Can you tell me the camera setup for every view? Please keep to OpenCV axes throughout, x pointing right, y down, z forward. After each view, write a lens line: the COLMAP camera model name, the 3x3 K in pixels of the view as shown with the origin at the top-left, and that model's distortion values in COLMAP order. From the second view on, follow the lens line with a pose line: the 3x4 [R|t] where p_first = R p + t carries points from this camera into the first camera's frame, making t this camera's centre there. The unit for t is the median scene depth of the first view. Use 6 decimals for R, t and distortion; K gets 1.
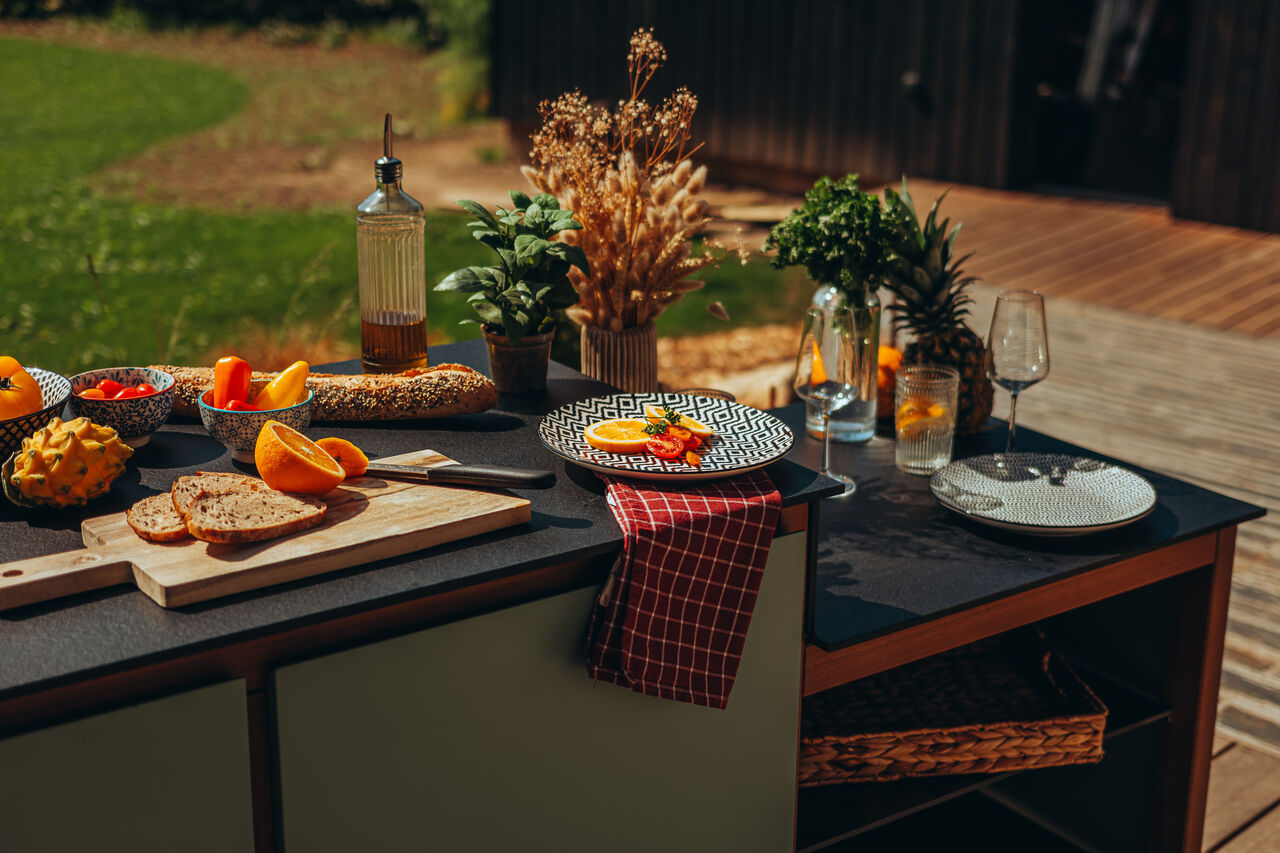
lens RADIAL K [[1893.8, 0, 659.5], [0, 1893.8, 449.3], [0, 0, 1]] dist [0.018492, -0.029887]
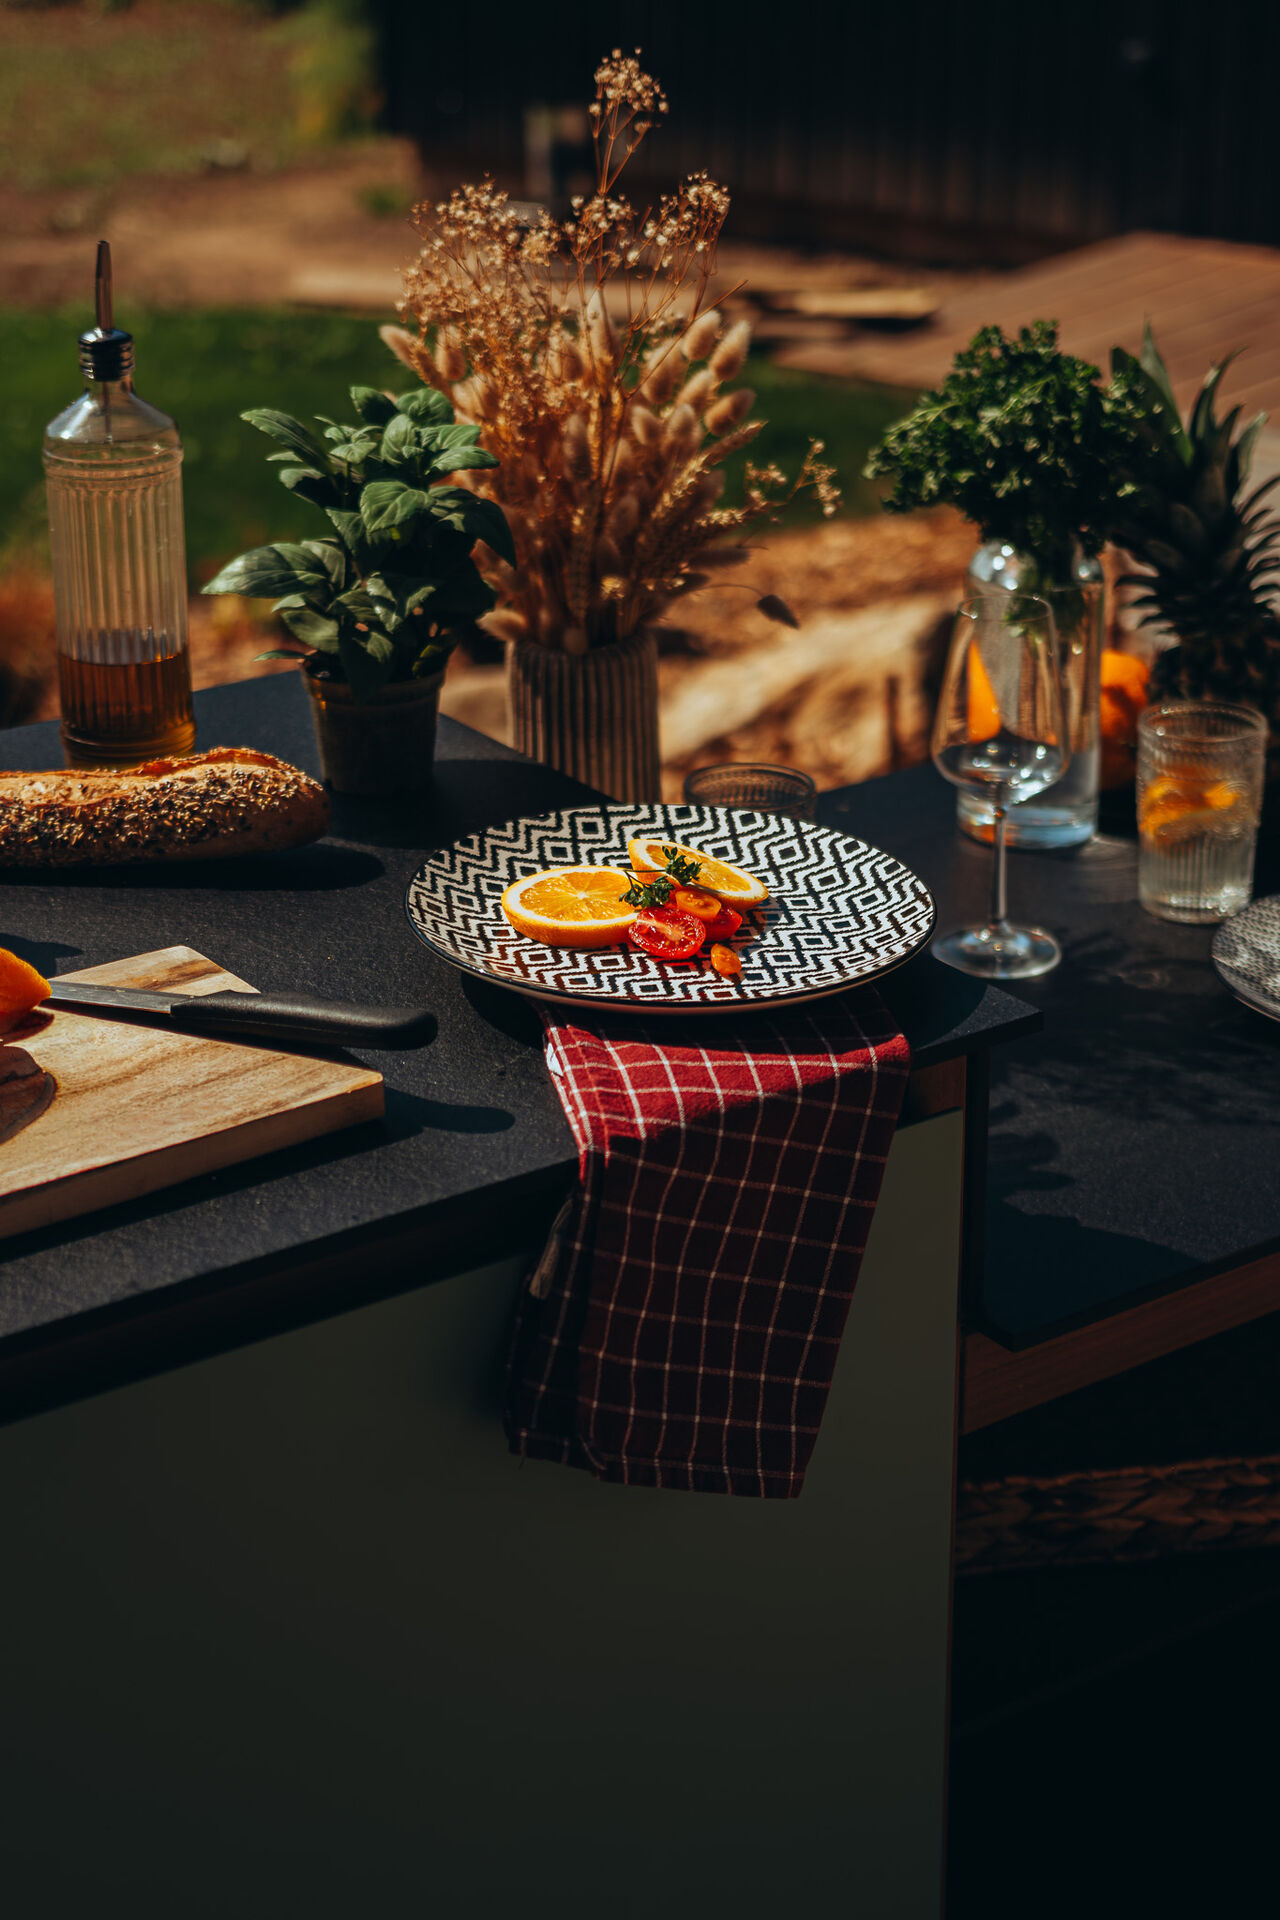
lens RADIAL K [[3305.1, 0, 529.5], [0, 3305.1, 693.2], [0, 0, 1]] dist [0.033984, -0.173752]
pose [[0.998658, -0.012593, -0.050229, 0.010199], [0.012619, 0.999920, 0.000185, -0.059173], [0.050223, -0.000819, 0.998738, 0.145396]]
